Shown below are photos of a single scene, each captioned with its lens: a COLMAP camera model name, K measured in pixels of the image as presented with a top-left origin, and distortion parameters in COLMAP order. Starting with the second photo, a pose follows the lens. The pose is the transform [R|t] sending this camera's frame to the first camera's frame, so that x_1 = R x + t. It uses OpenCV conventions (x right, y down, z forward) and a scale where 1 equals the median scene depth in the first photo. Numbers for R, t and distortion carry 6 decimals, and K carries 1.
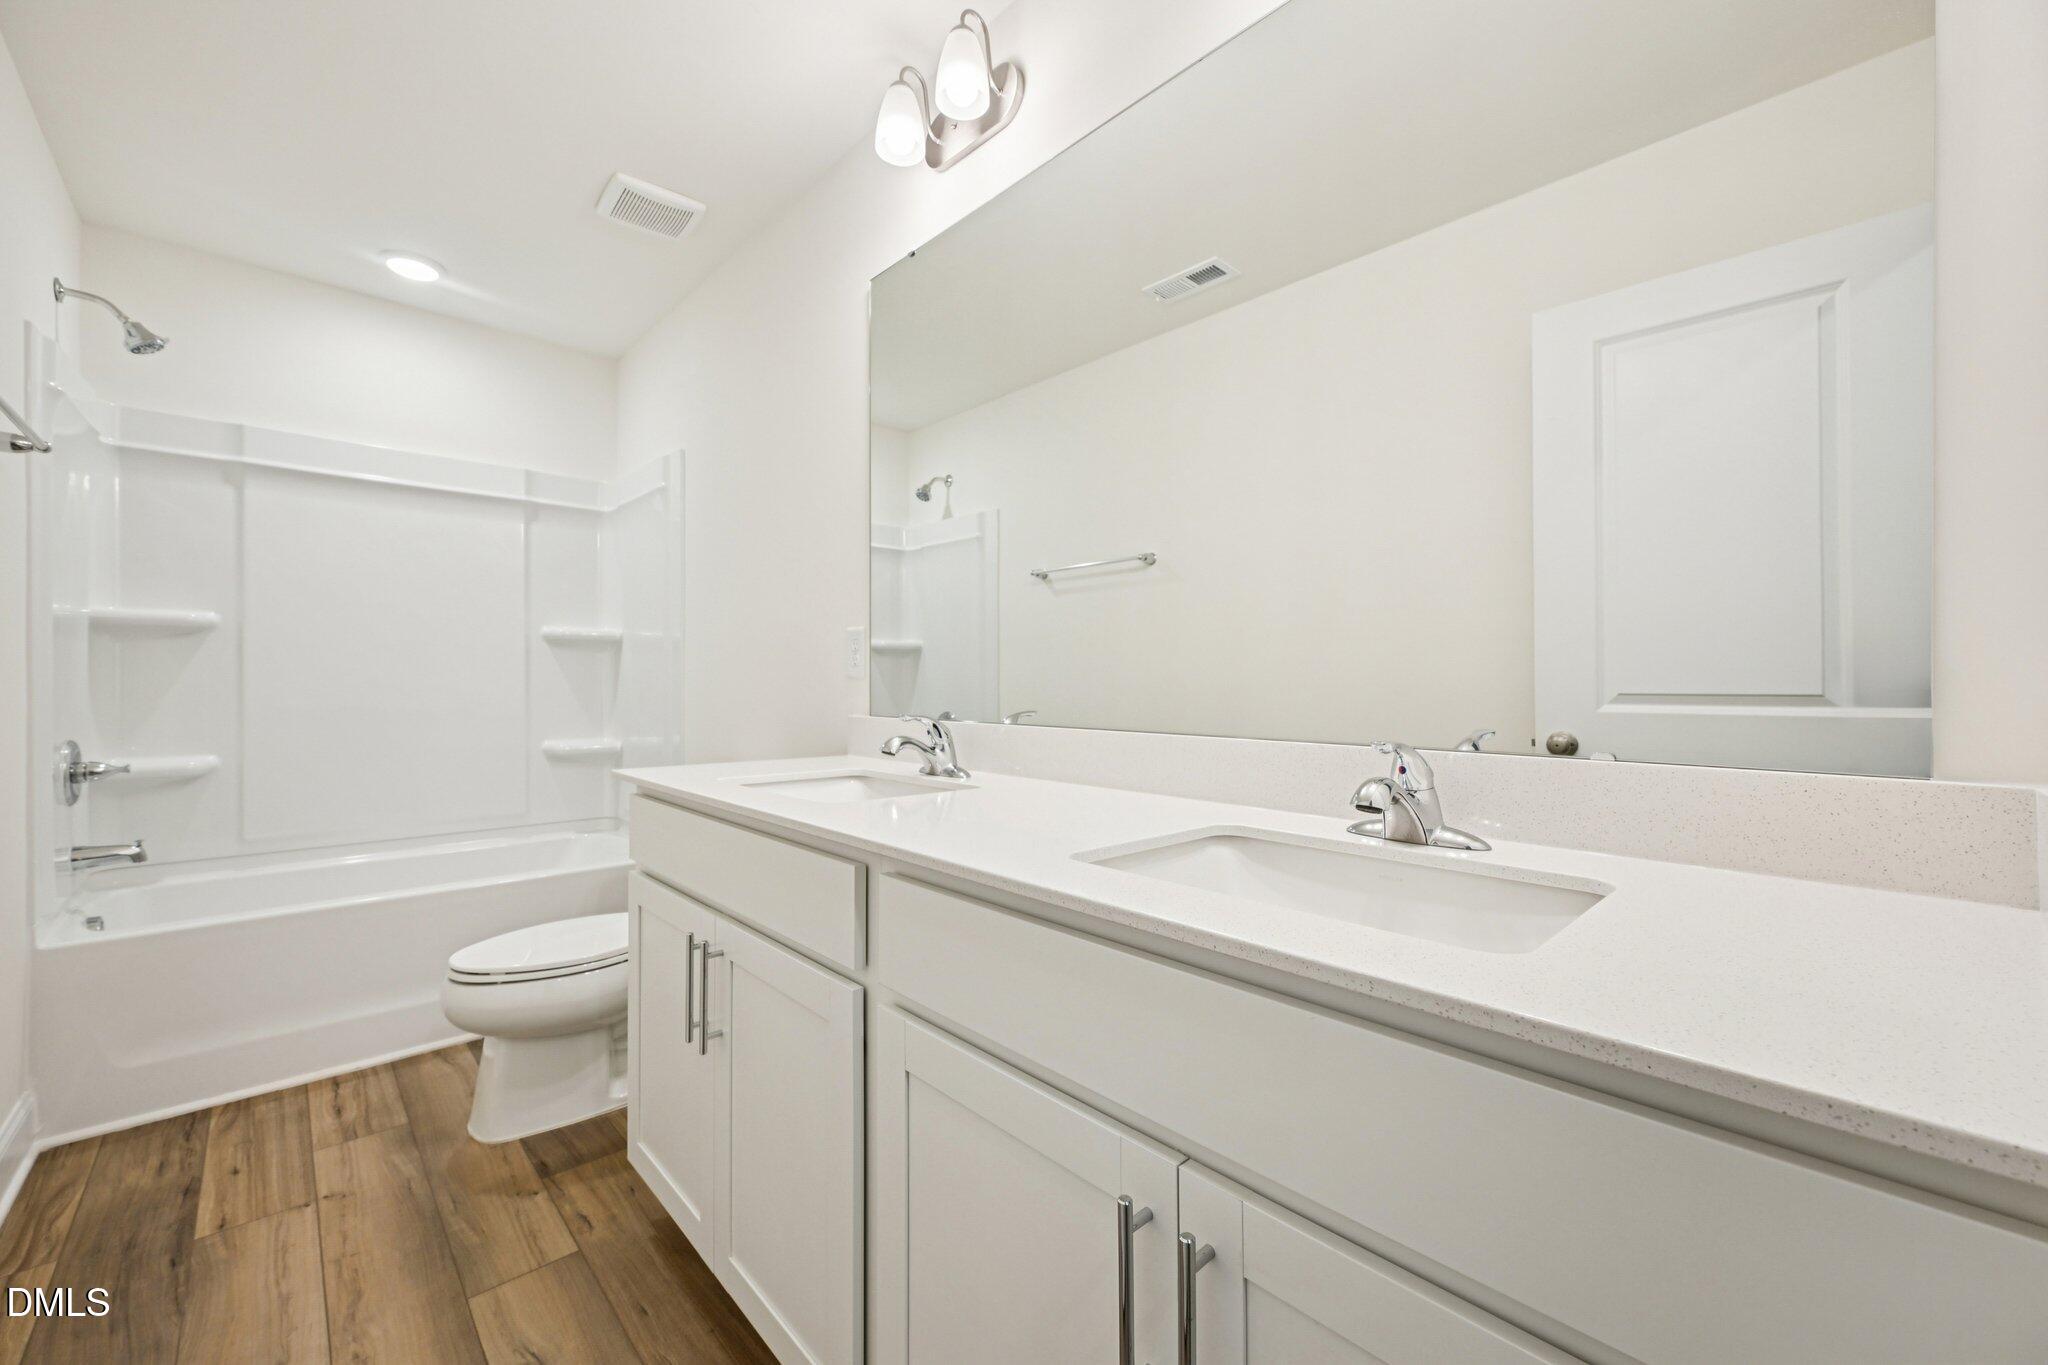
lens RADIAL K [[803.0, 0, 1024.4], [0, 803.0, 685.8], [0, 0, 1]] dist [-0.003080, 0.000034]
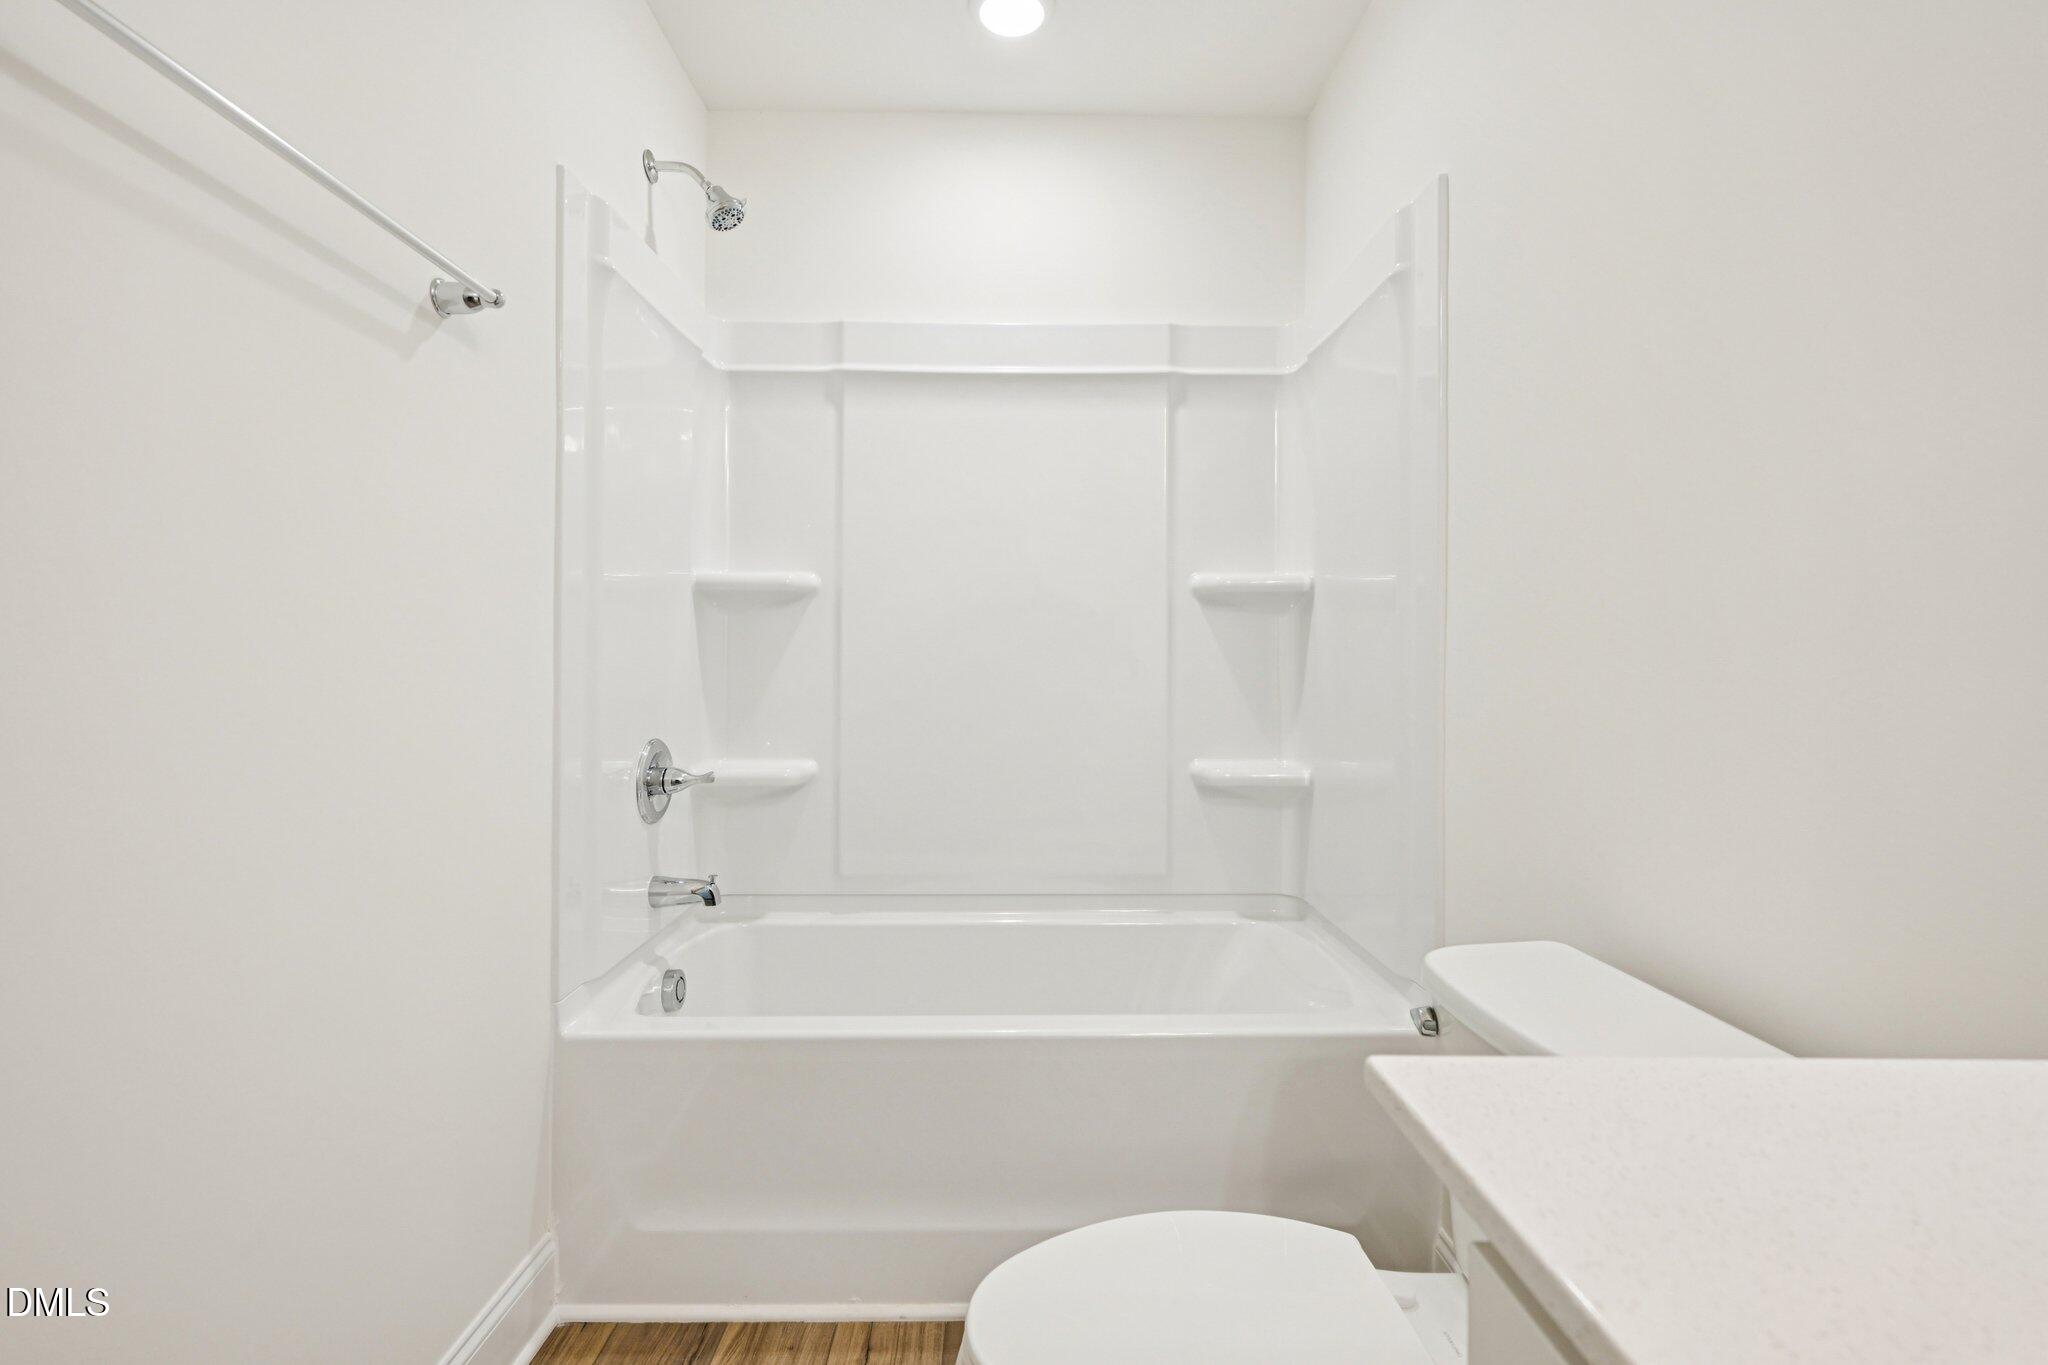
lens RADIAL K [[921.2, 0, 1027.6], [0, 921.2, 677.8], [0, 0, 1]] dist [-0.002907, -0.000279]
pose [[0.737924, 0.011618, -0.674784, -0.277521], [-0.003364, 0.999903, 0.013536, -0.004102], [0.674875, -0.007719, 0.737892, 0.504604]]
